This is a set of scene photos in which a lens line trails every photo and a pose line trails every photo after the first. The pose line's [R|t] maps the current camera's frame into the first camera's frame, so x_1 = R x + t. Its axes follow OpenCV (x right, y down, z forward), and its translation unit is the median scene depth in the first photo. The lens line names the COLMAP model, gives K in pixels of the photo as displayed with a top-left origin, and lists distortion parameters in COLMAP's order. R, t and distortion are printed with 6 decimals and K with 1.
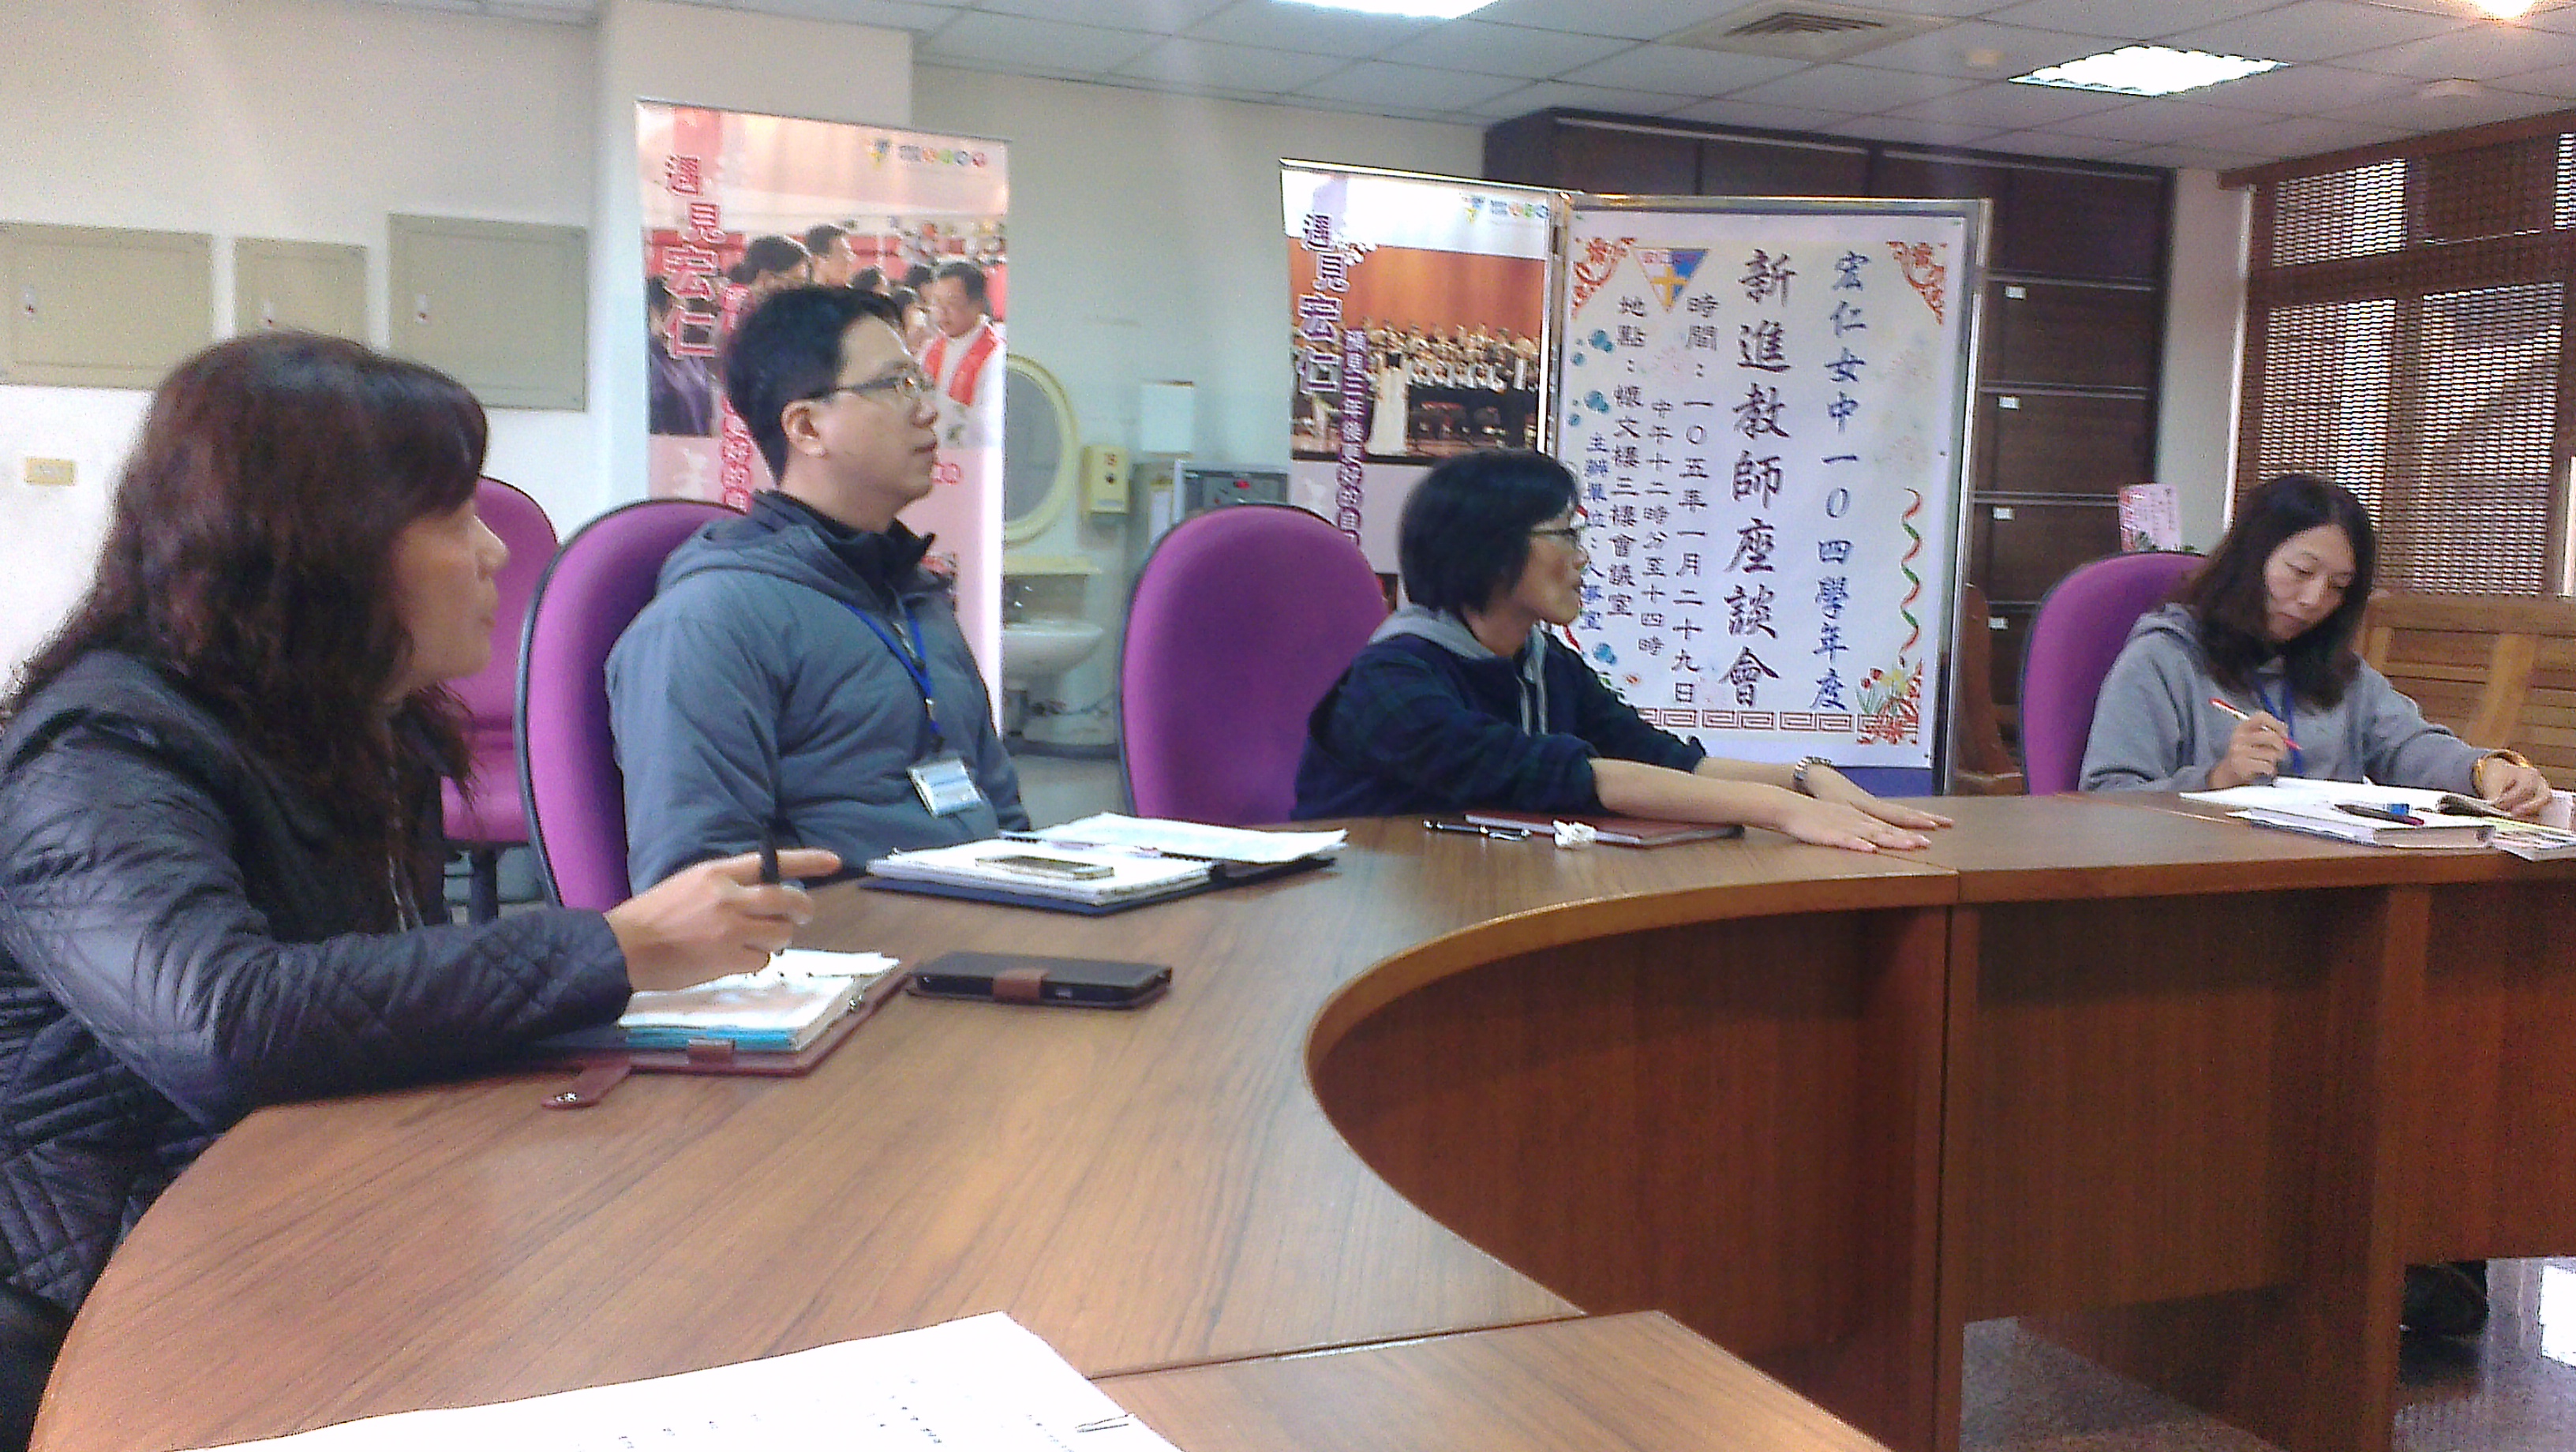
lens RADIAL K [[2265.9, 0, 1355.7], [0, 2265.9, 665.3], [0, 0, 1]] dist [0.124982, -0.099021]
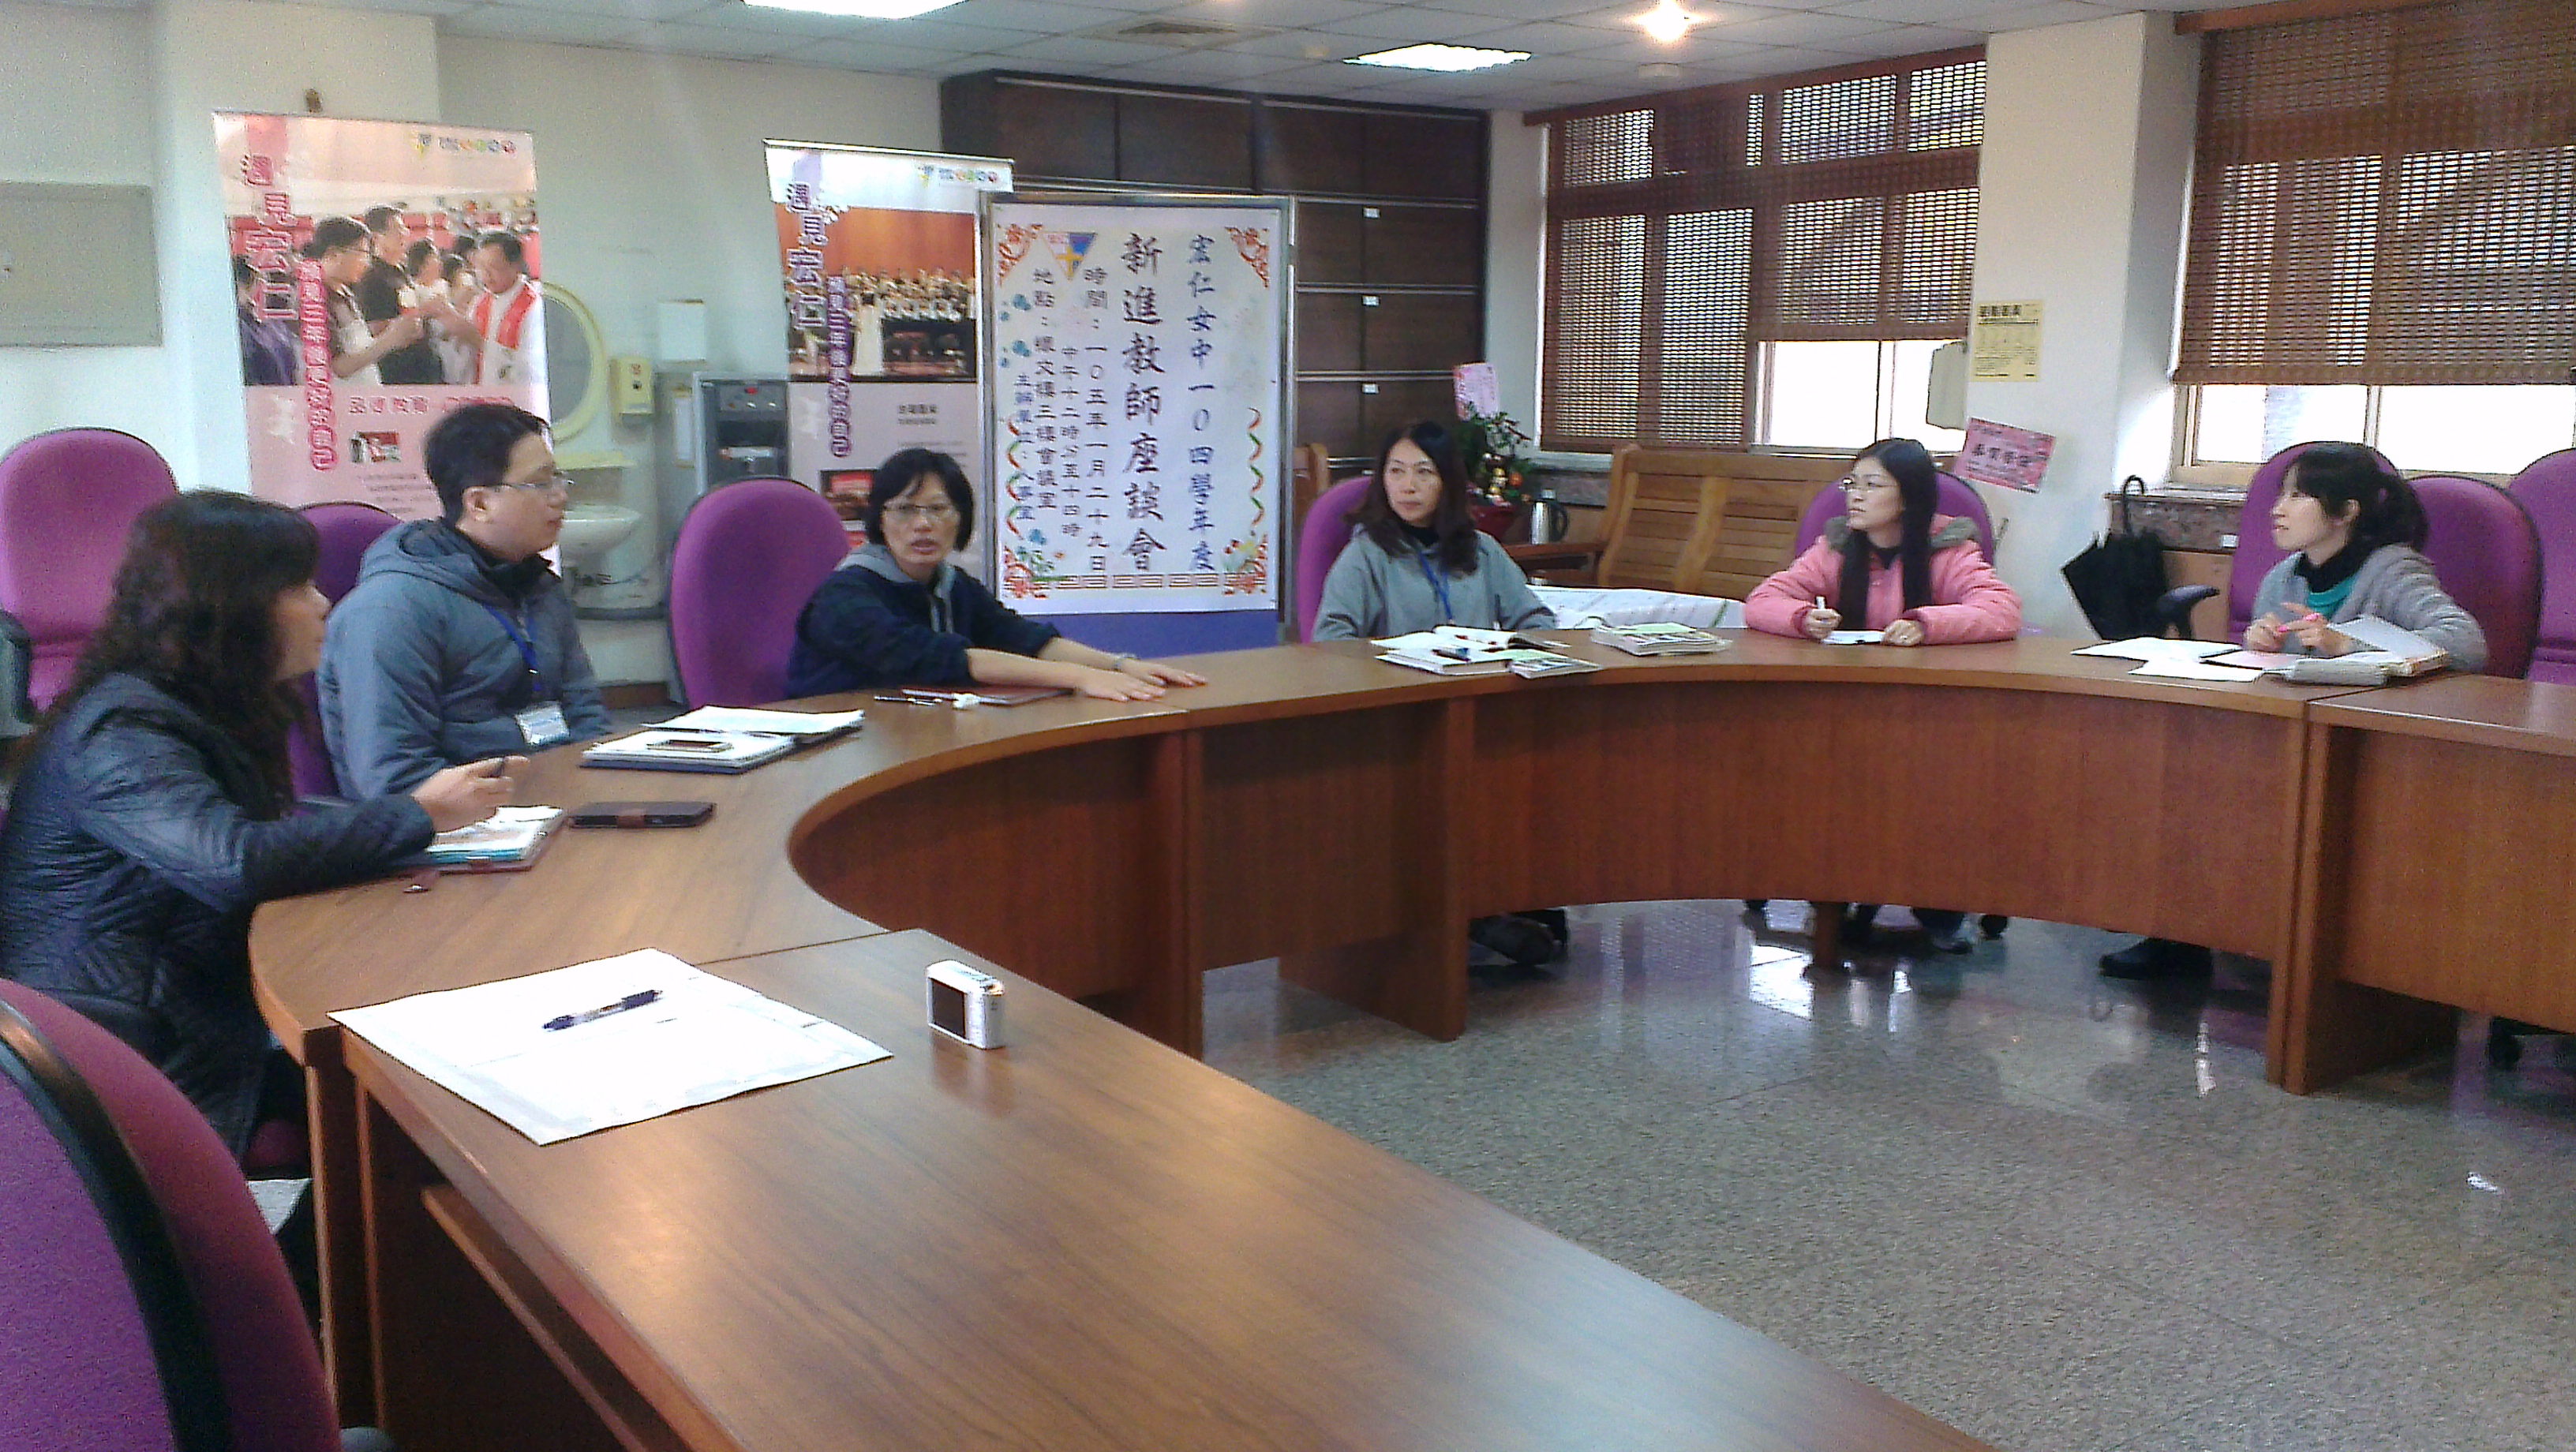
lens RADIAL K [[2132.4, 0, 1279.4], [0, 2132.4, 651.2], [0, 0, 1]] dist [0.172414, -0.244049]
pose [[0.982879, -0.053794, 0.176226, 0.023431], [0.038729, 0.995382, 0.087838, -0.043301], [-0.180137, -0.079509, 0.980423, -0.274120]]
